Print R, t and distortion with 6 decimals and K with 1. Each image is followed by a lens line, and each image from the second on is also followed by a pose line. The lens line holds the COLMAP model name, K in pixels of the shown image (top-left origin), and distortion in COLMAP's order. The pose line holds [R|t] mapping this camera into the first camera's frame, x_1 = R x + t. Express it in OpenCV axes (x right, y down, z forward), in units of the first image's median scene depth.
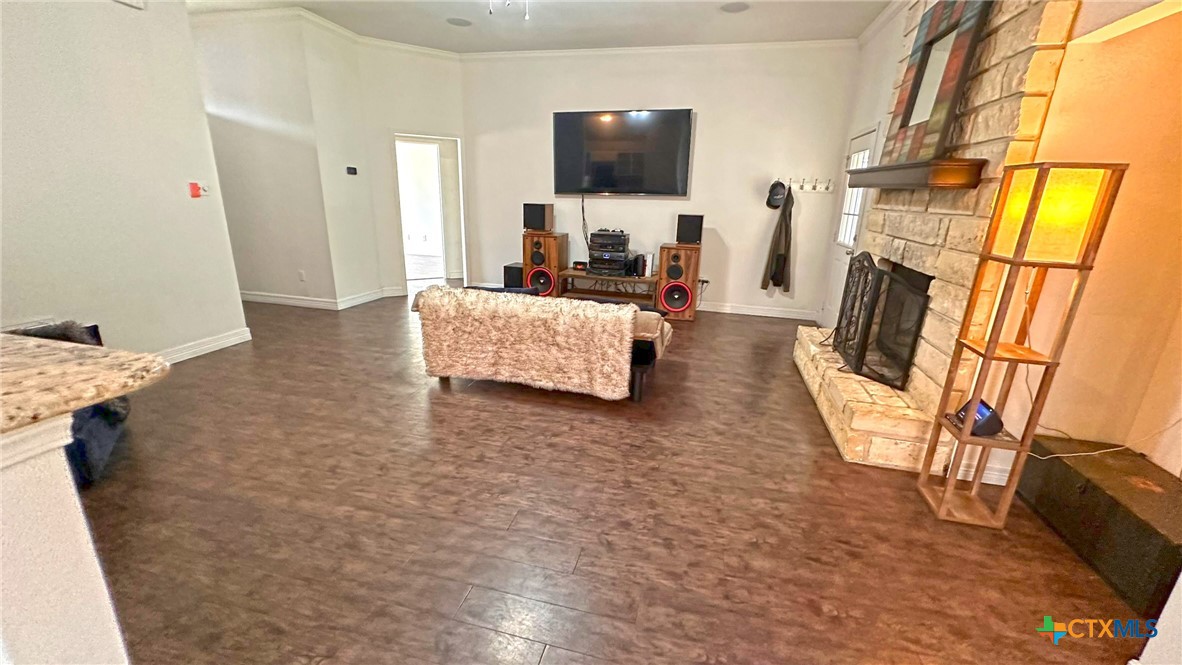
lens RADIAL K [[469.5, 0, 590.5], [0, 469.5, 331.9], [0, 0, 1]] dist [-0.002242, 0.000386]
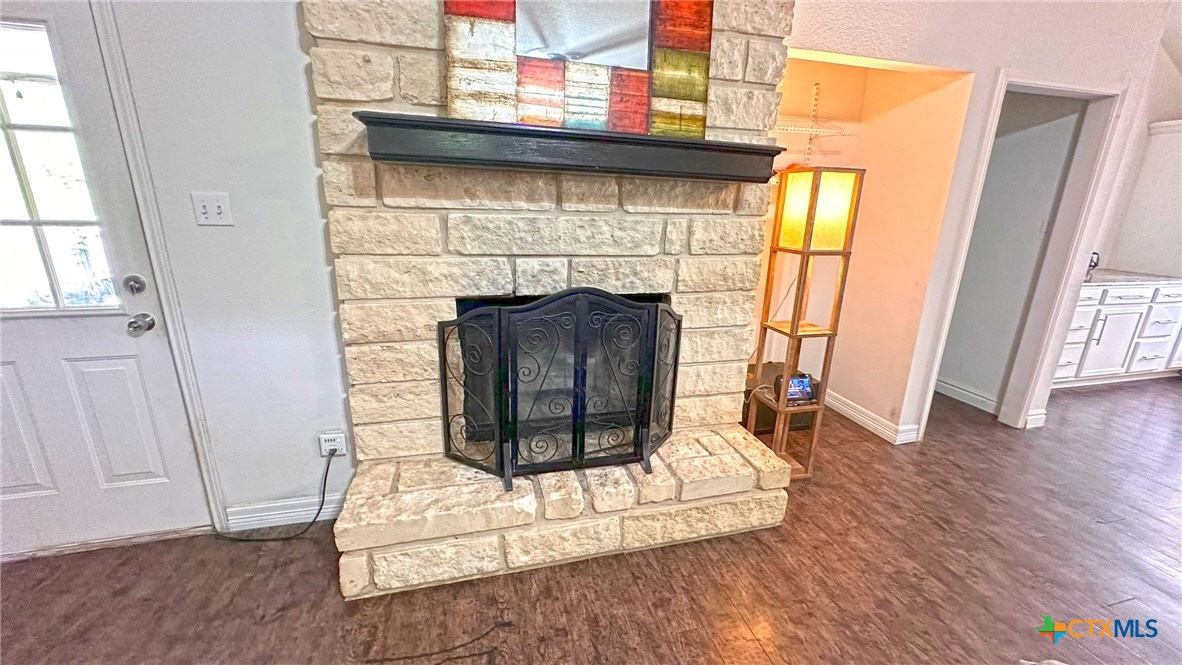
lens RADIAL K [[470.9, 0, 590.1], [0, 470.9, 331.9], [0, 0, 1]] dist [-0.002174, 0.000632]
pose [[-0.483218, -0.283389, 0.828367, 0.103143], [0.207600, 0.882091, 0.422869, -0.358078], [-0.850531, 0.376306, -0.367411, 1.212289]]
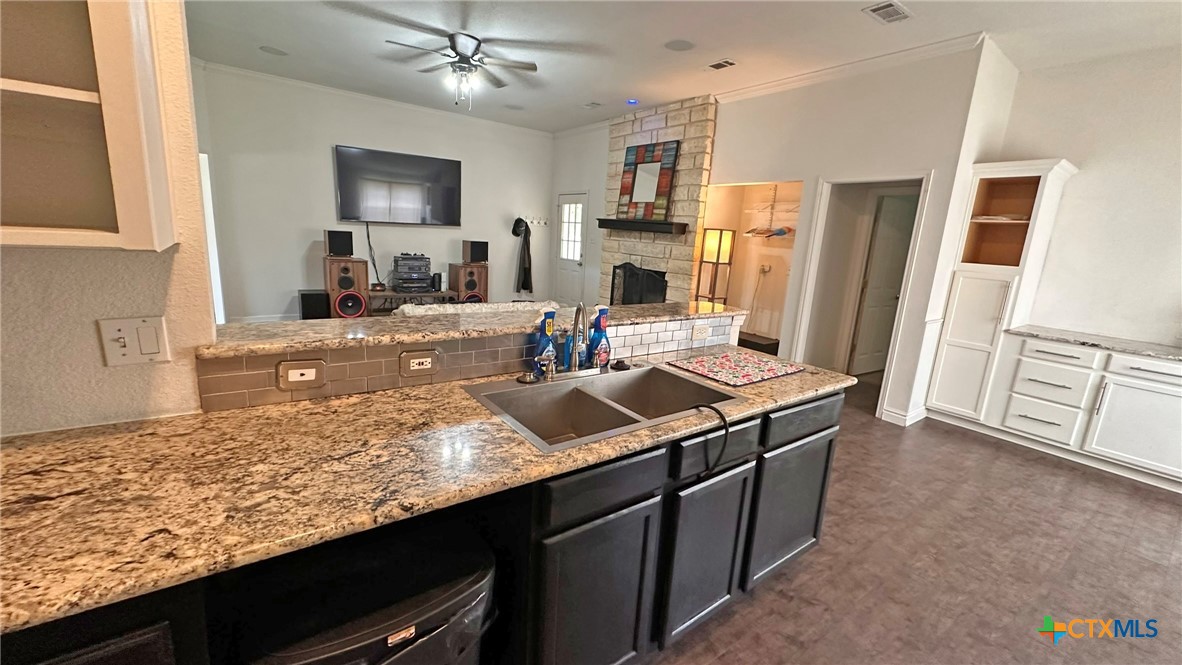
lens RADIAL K [[469.5, 0, 590.5], [0, 469.5, 331.9], [0, 0, 1]] dist [-0.002242, 0.000386]
pose [[0.638794, -0.150469, 0.754520, -1.036548], [0.176548, 0.983188, 0.046602, -0.004397], [-0.748848, 0.103440, 0.654620, -0.137320]]
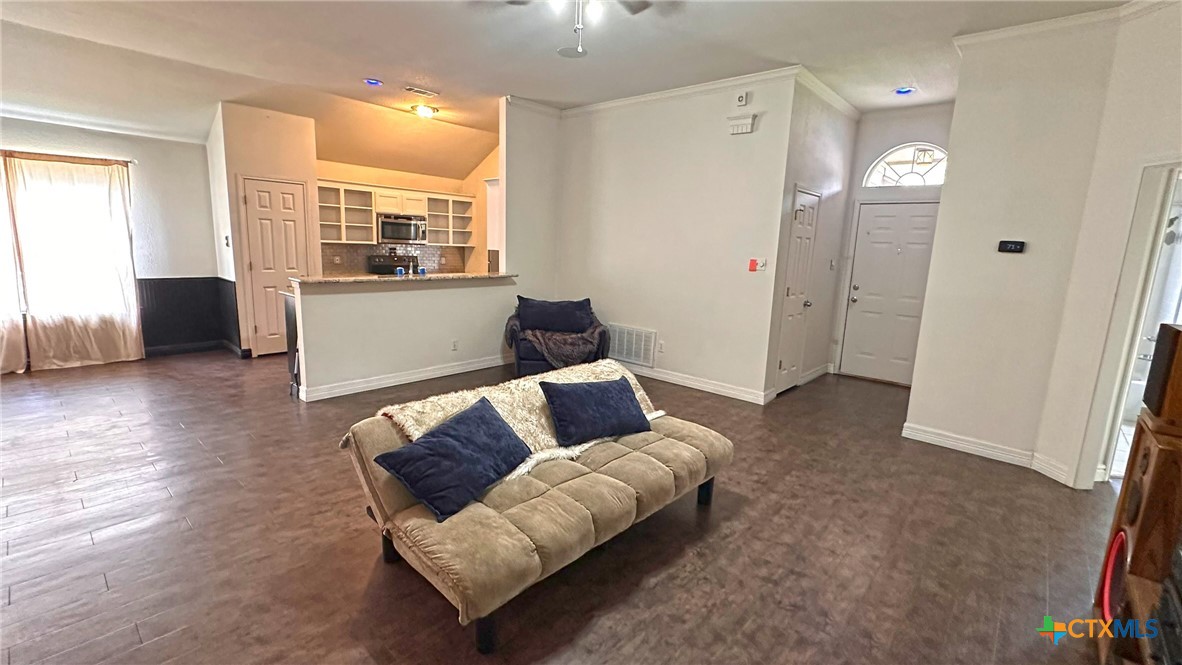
lens RADIAL K [[508.1, 0, 589.7], [0, 508.1, 332.1], [0, 0, 1]] dist [-0.000471, -0.000019]
pose [[-0.465313, 0.102140, -0.879233, 0.585044], [-0.302437, 0.915192, 0.266375, -0.432393], [0.831875, 0.389861, -0.394960, 1.456808]]
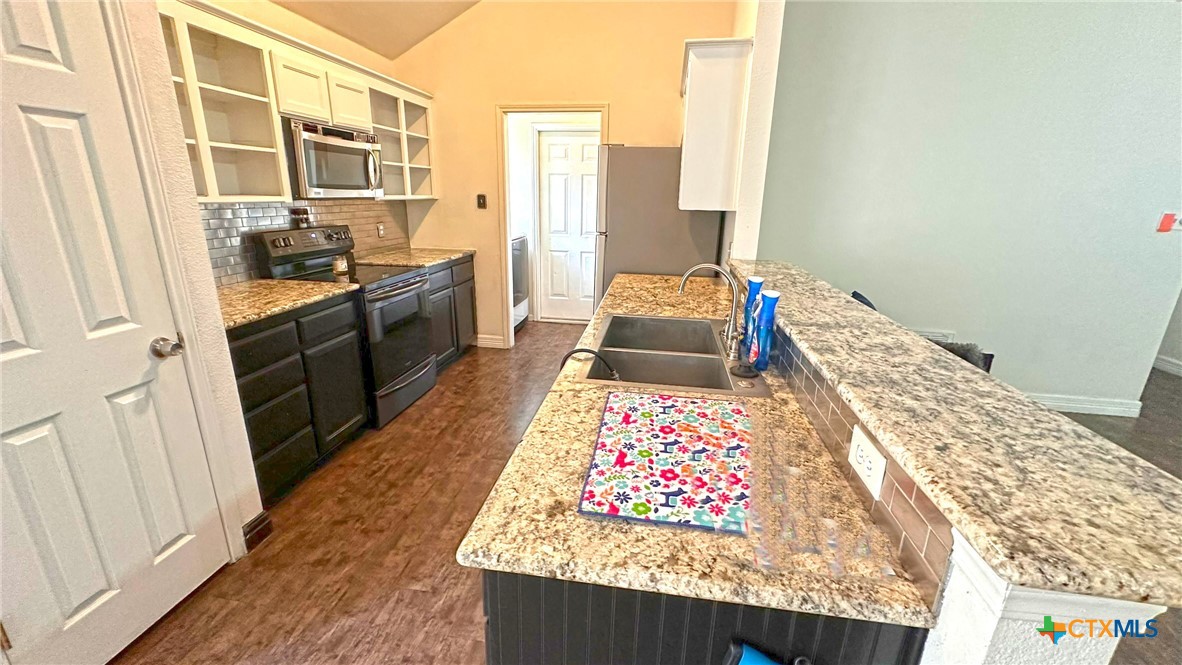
lens RADIAL K [[470.9, 0, 590.1], [0, 470.9, 331.9], [0, 0, 1]] dist [-0.002174, 0.000632]
pose [[0.089200, 0.255561, -0.962669, -0.150042], [-0.301054, 0.928232, 0.218523, -0.016600], [0.949426, 0.270323, 0.159736, 0.008520]]
